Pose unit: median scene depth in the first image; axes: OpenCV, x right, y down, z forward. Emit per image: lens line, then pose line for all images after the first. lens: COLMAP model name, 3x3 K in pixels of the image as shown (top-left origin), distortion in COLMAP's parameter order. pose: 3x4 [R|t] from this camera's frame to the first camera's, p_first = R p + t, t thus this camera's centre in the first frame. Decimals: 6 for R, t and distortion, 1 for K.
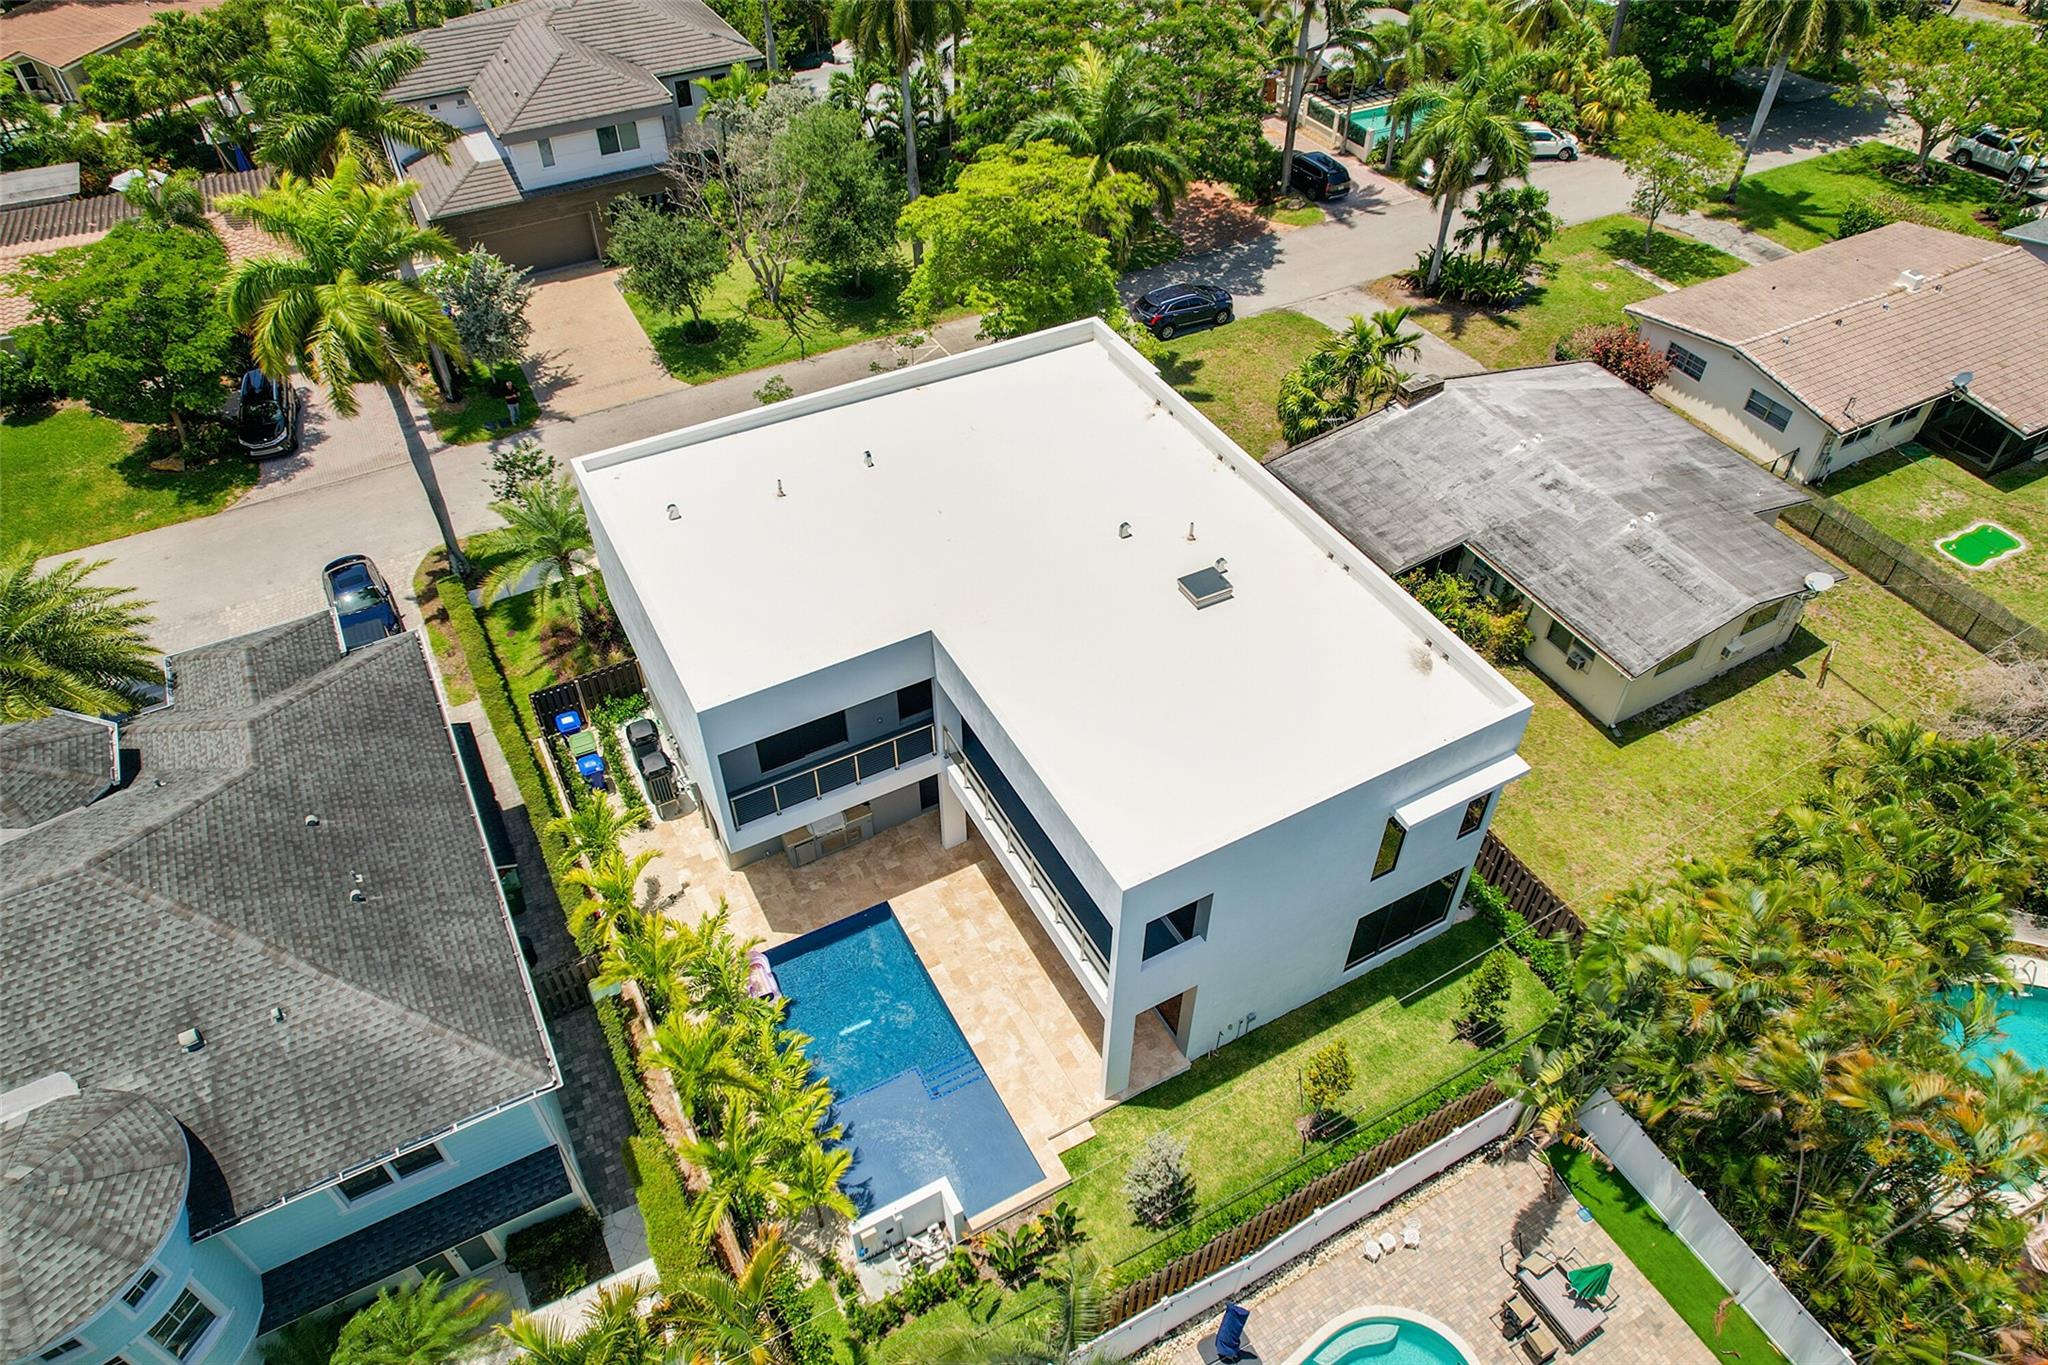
lens RADIAL K [[1324.5, 0, 1036.2], [0, 1324.5, 685.7], [0, 0, 1]] dist [-0.073449, 0.063636]
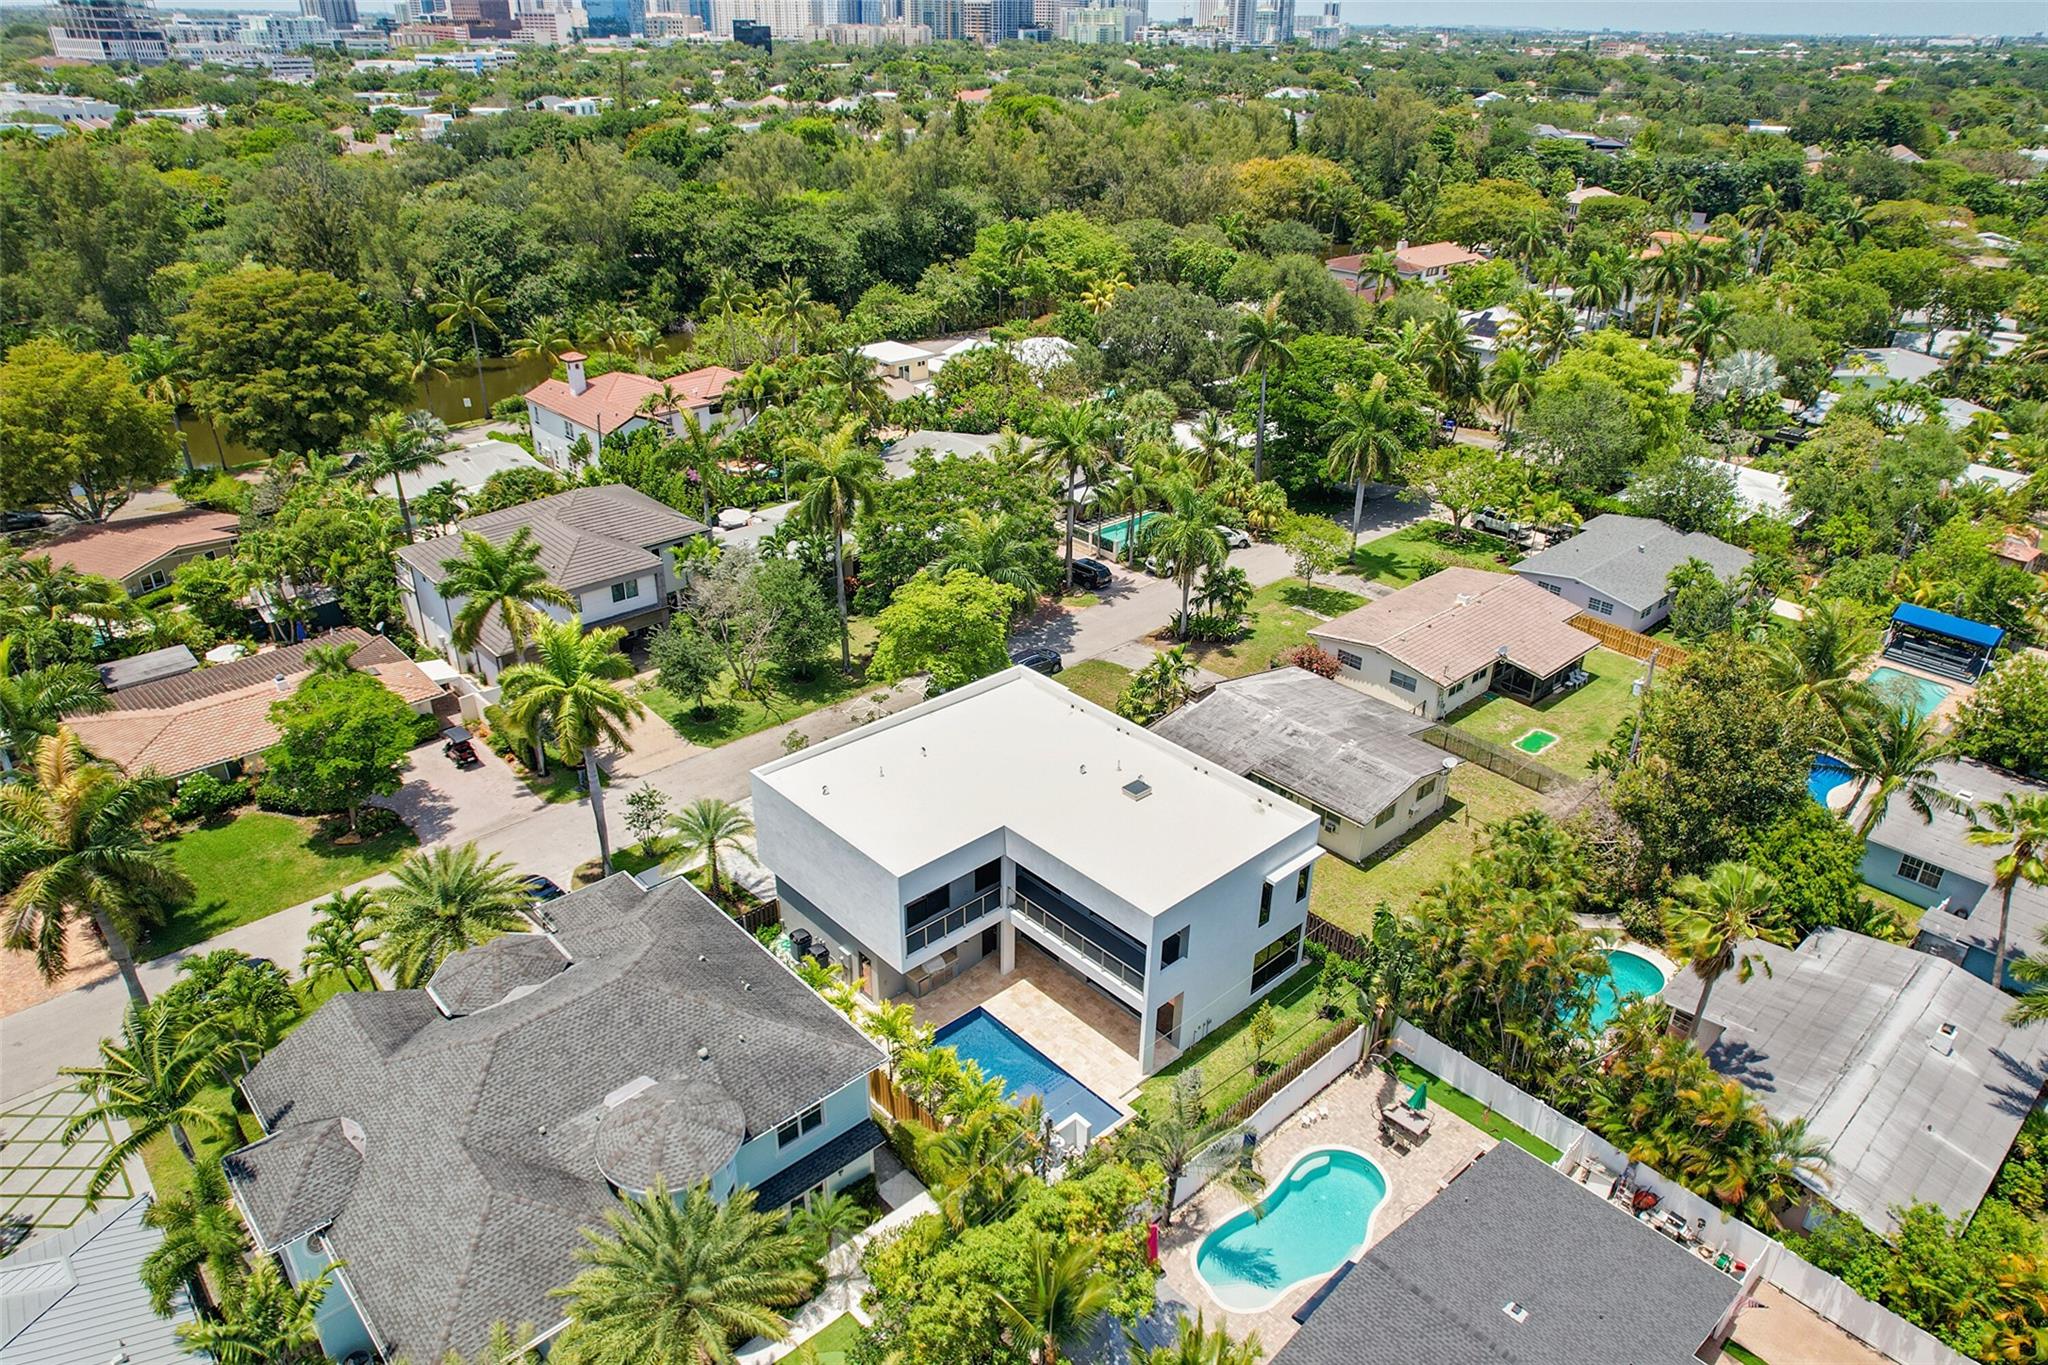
lens RADIAL K [[1324.5, 0, 1031.4], [0, 1324.5, 690.2], [0, 0, 1]] dist [-0.073449, 0.063636]
pose [[0.969567, -0.105069, 0.221133, -0.267698], [0.164068, 0.949250, -0.268340, 0.173559], [-0.181717, 0.296454, 0.937600, -0.483630]]
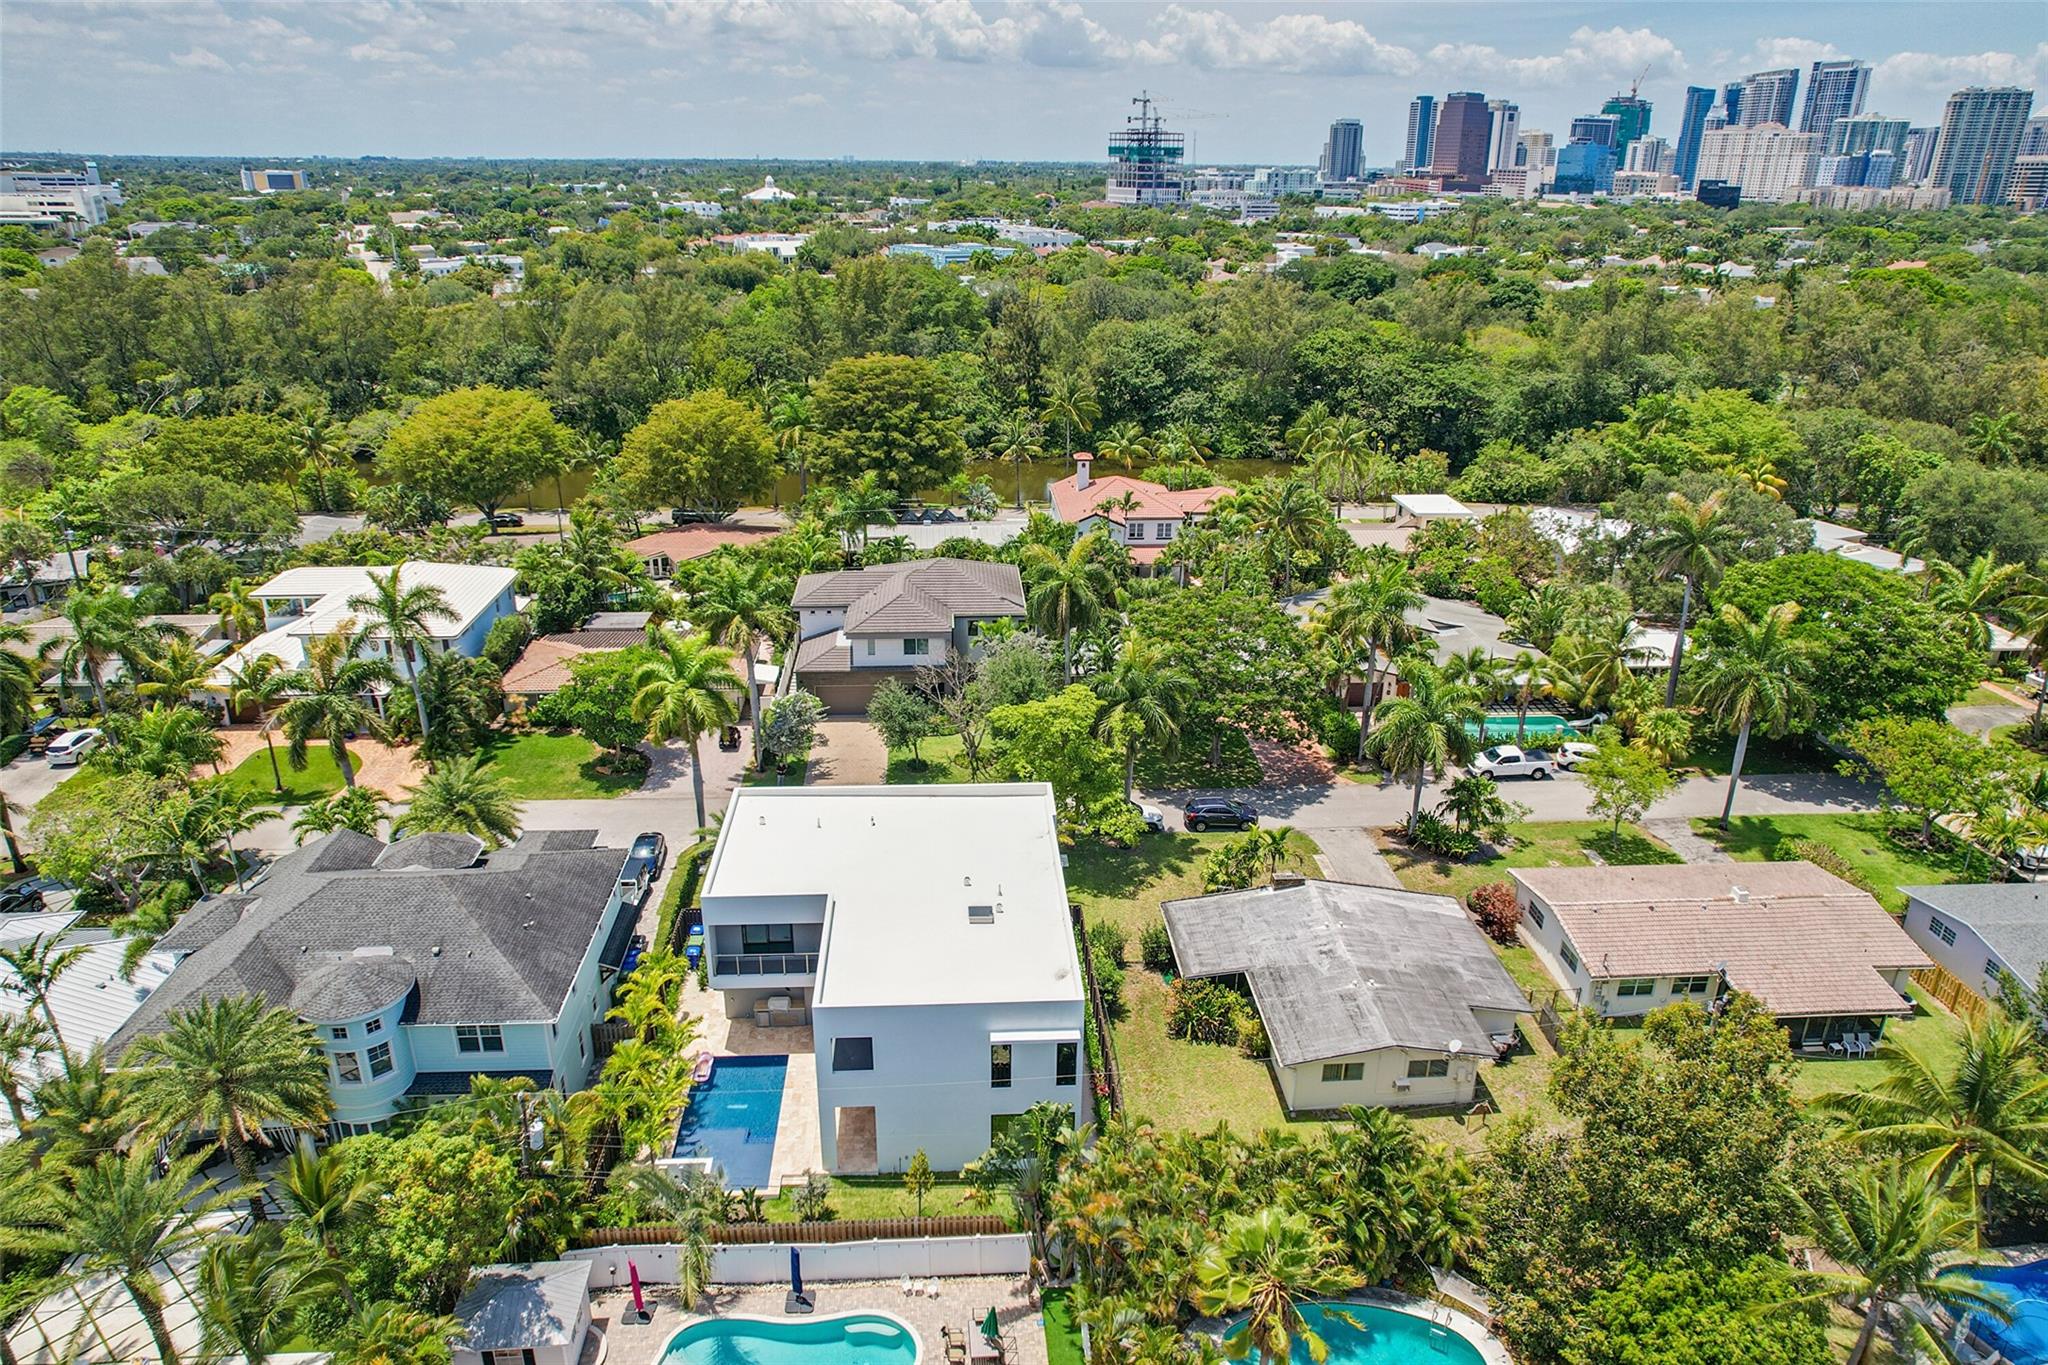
lens RADIAL K [[1324.5, 0, 1032.2], [0, 1324.5, 693.3], [0, 0, 1]] dist [-0.073449, 0.063636]
pose [[0.907824, 0.163234, -0.386278, 0.557263], [-0.296951, 0.900635, -0.317295, 0.135750], [0.296102, 0.402754, 0.866091, -0.437757]]
